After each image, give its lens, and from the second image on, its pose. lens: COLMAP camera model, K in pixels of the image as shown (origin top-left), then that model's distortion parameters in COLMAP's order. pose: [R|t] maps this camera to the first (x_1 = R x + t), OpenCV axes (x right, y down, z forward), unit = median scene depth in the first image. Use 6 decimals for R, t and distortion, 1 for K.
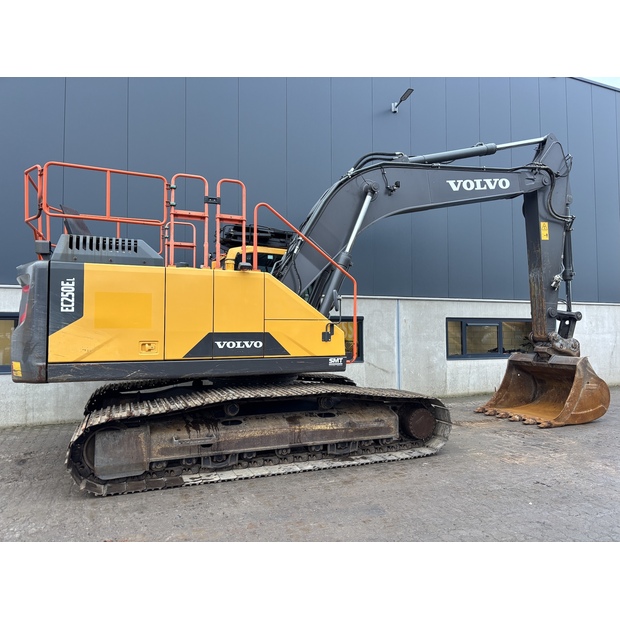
lens RADIAL K [[461.5, 0, 300.6], [0, 461.5, 321.2], [0, 0, 1]] dist [0.048076, -0.073131]
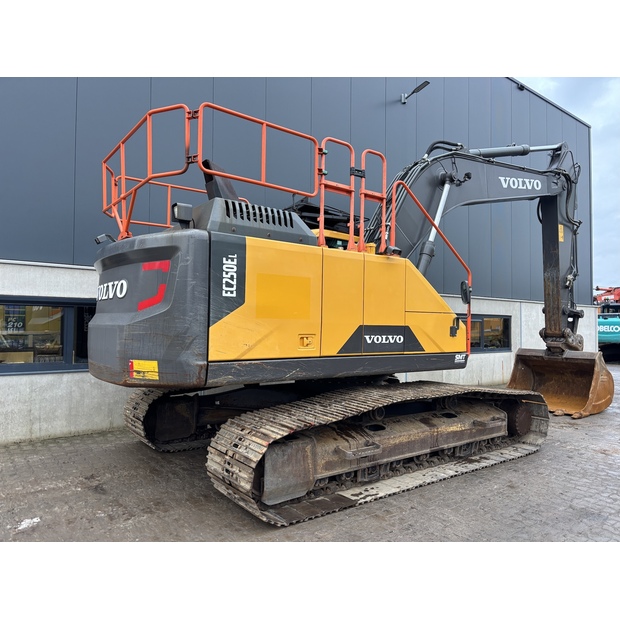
lens RADIAL K [[467.8, 0, 294.4], [0, 467.8, 318.2], [0, 0, 1]] dist [0.026651, -0.037974]
pose [[0.967027, 0.016676, 0.254128, -0.520561], [-0.018804, 0.999806, 0.005946, 0.008334], [-0.253979, -0.010529, 0.967152, 0.178171]]
